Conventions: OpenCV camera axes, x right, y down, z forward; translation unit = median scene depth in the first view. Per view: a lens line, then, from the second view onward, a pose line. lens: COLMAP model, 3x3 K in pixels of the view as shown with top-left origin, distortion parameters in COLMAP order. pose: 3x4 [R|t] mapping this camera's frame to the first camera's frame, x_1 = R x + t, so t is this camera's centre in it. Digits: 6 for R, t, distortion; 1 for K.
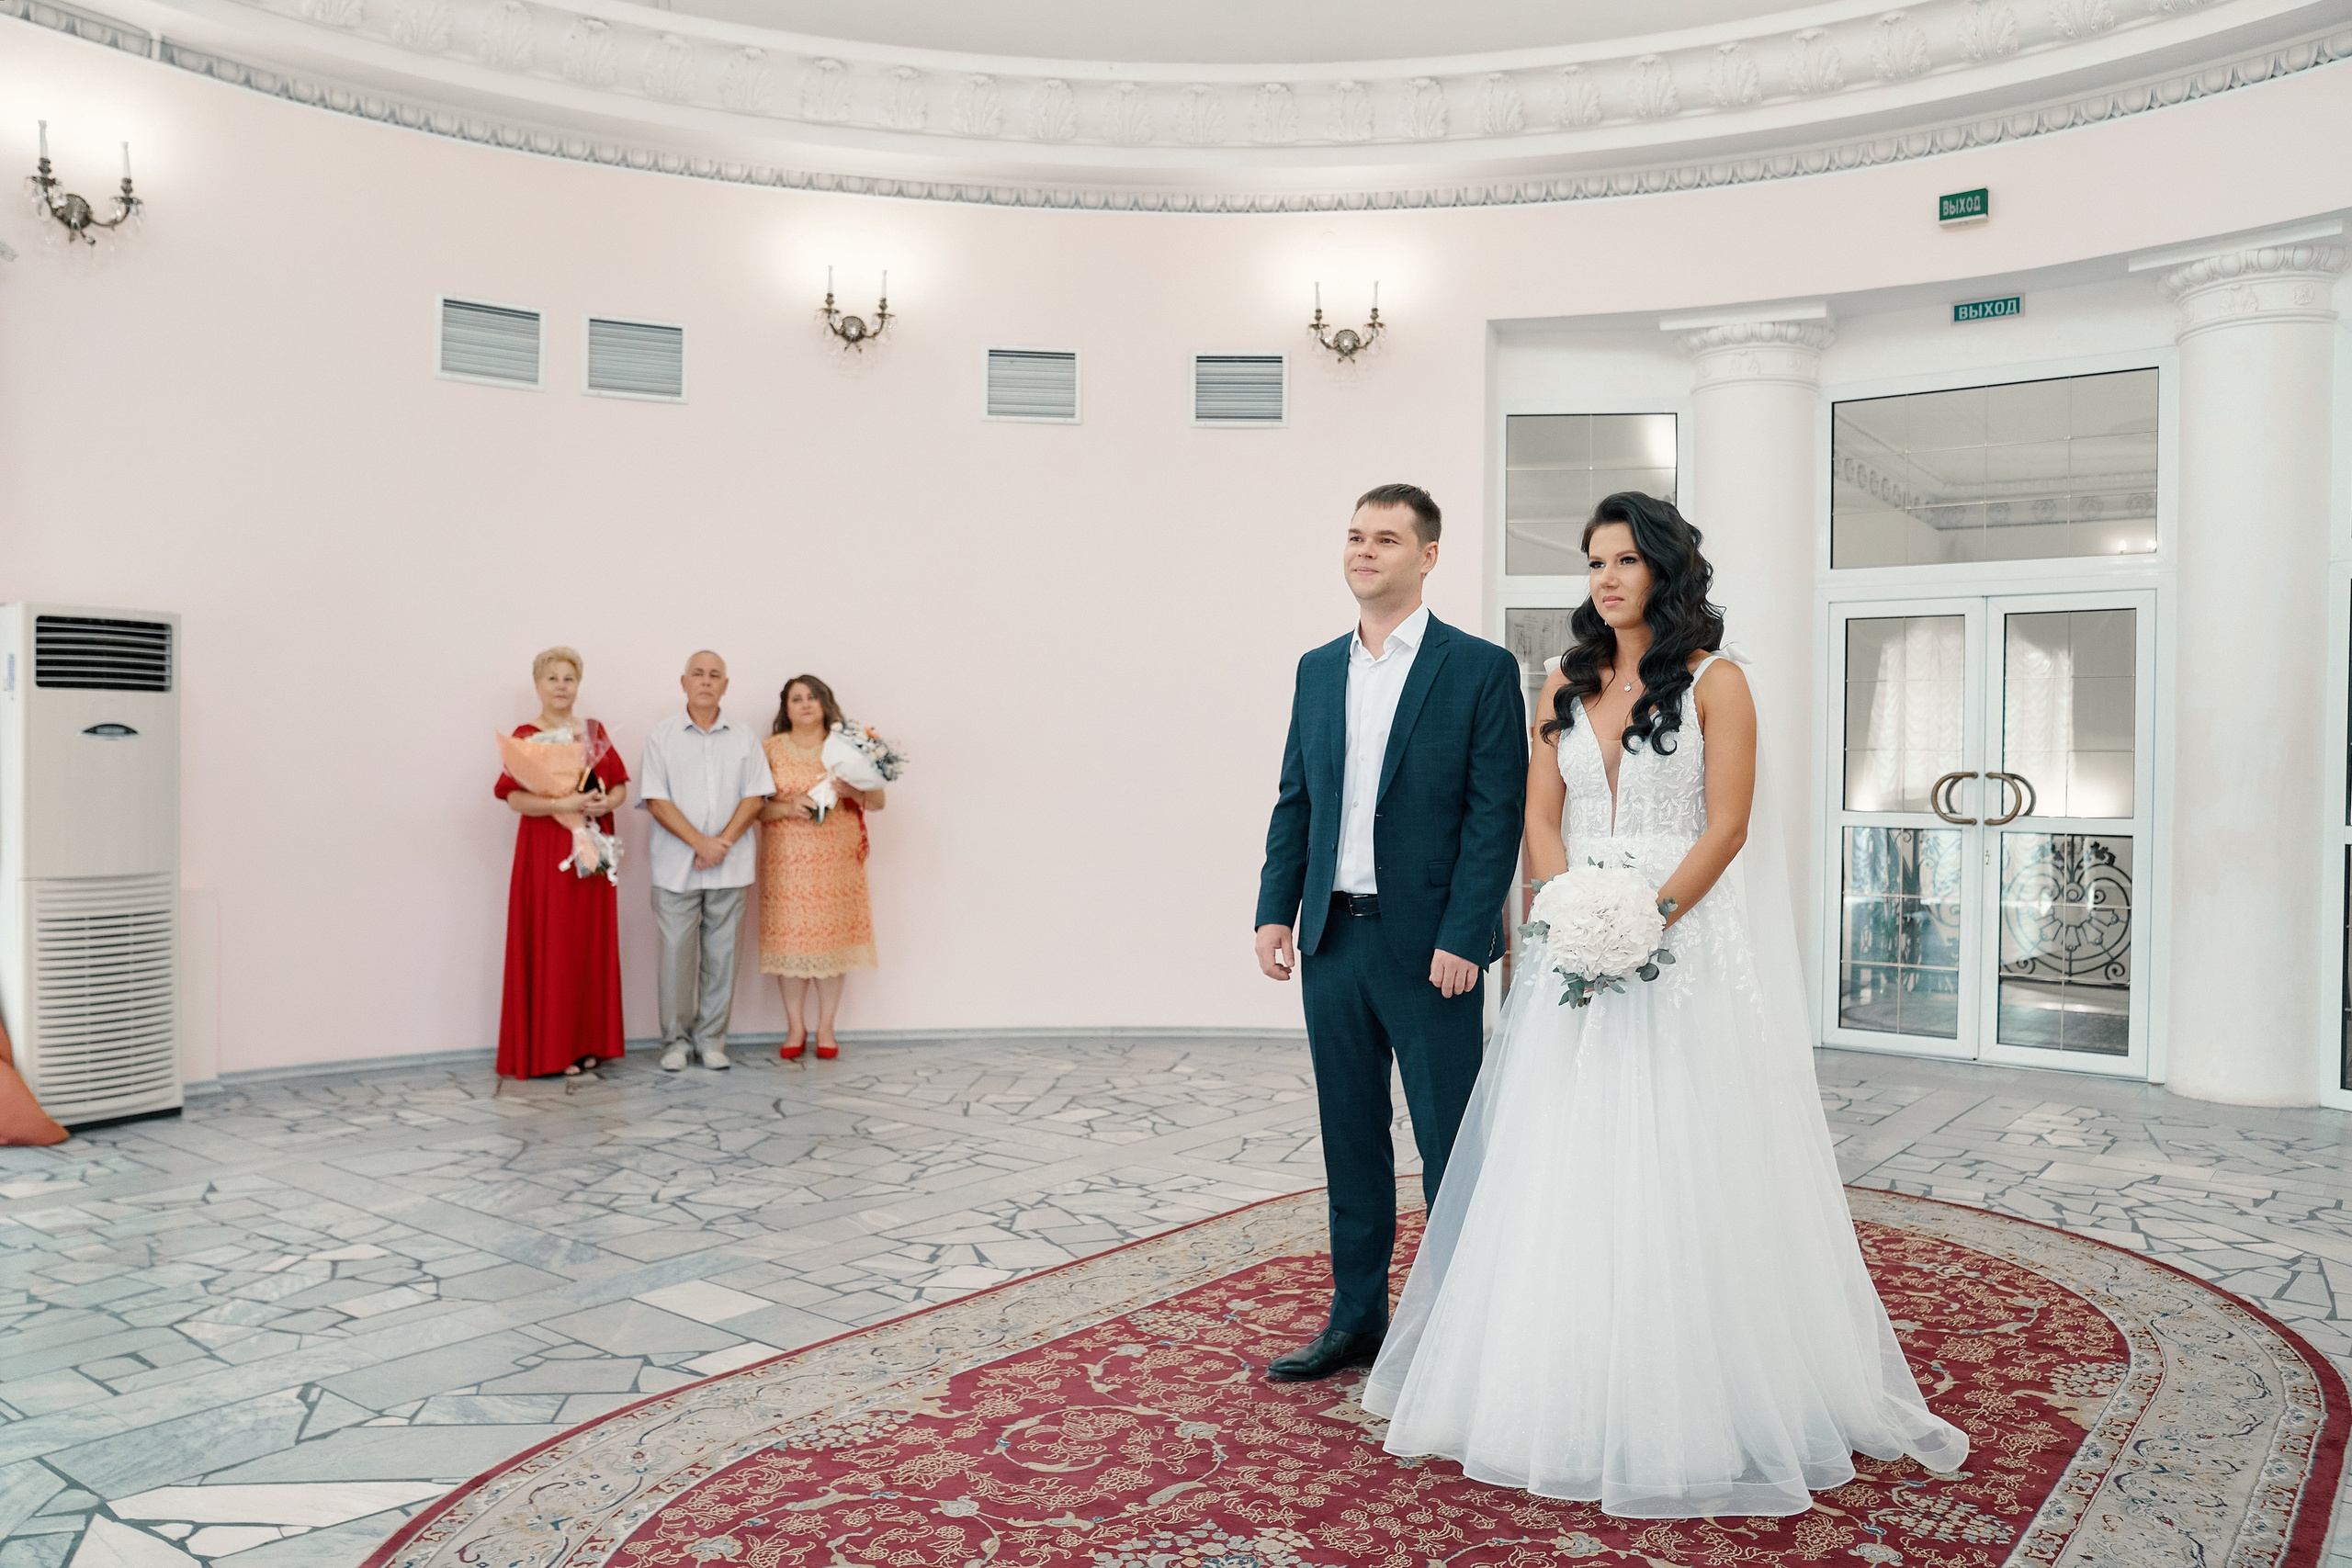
lens RADIAL K [[1922.5, 0, 1182.5], [0, 1922.5, 786.0], [0, 0, 1]] dist [-0.061934, 0.031195]
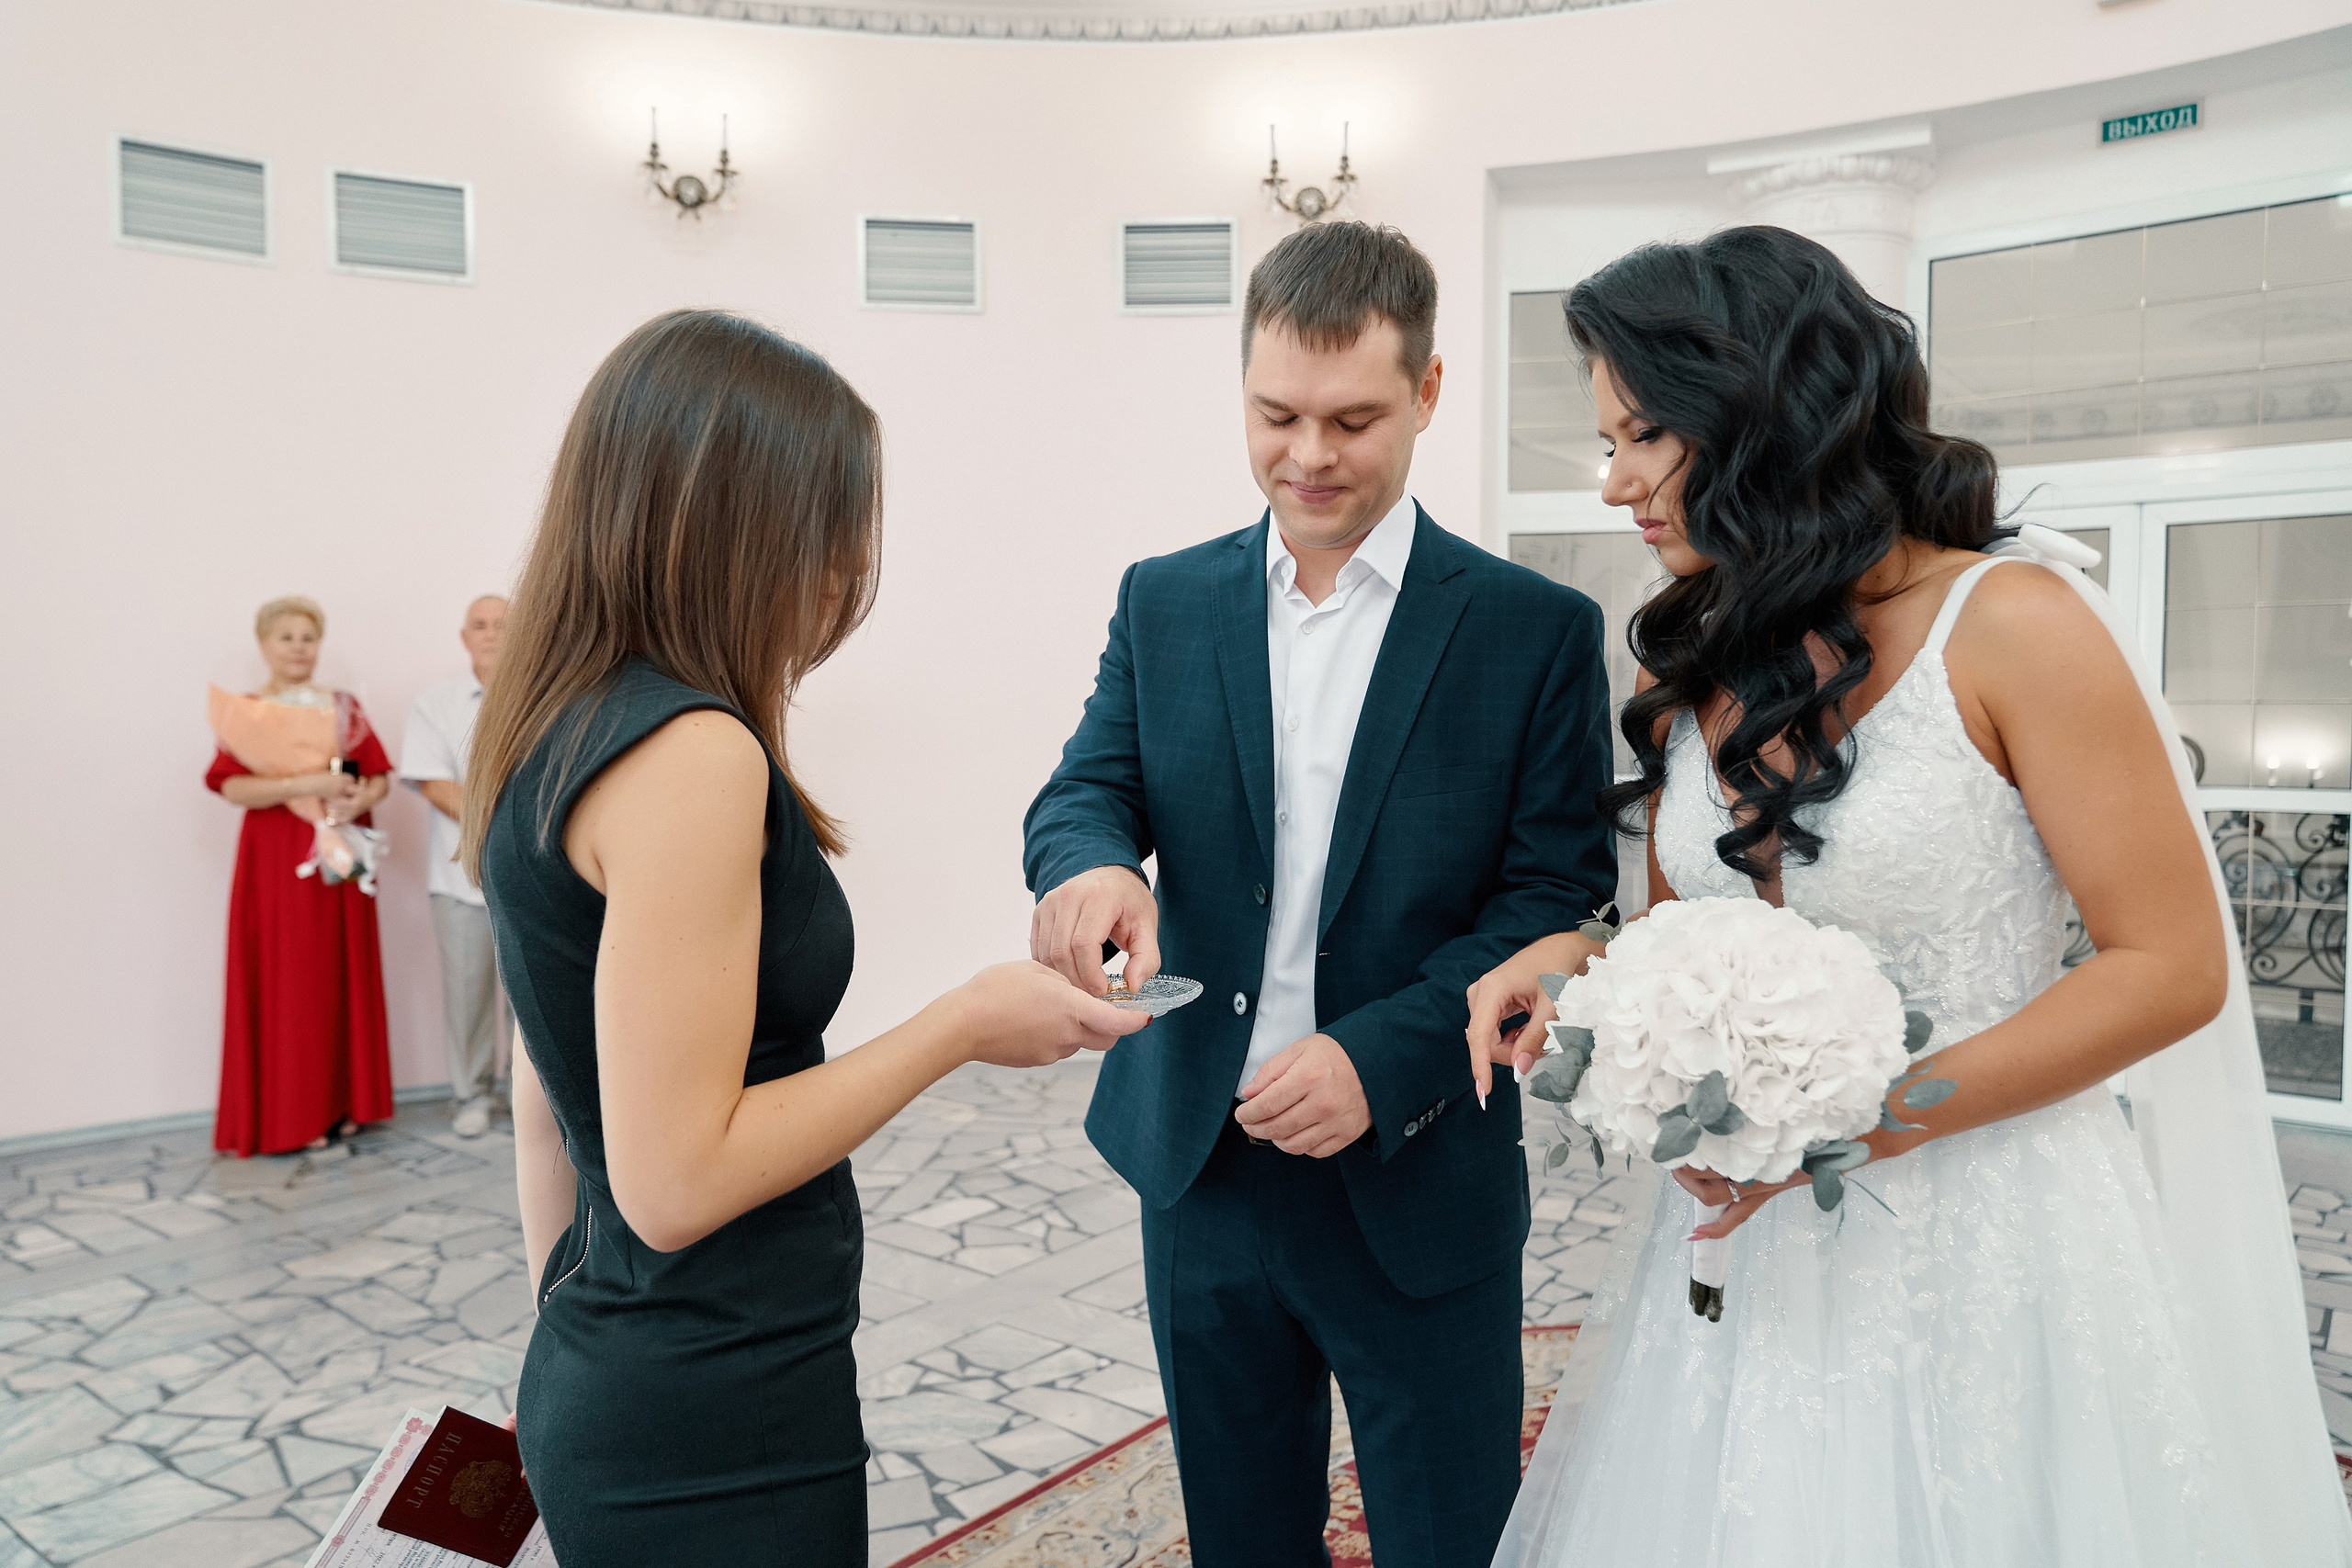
lens RADIAL K [[1703.8, 0, 1181.1], [0, 1703.8, 784.1], [0, 0, 1]] dist [0.019273, -0.009017]
pose [[0.999847, -0.012477, -0.012270, 0.040762], [0.013004, 0.998951, 0.043914, -0.022080], [0.011709, -0.044067, 0.998960, 0.298059]]
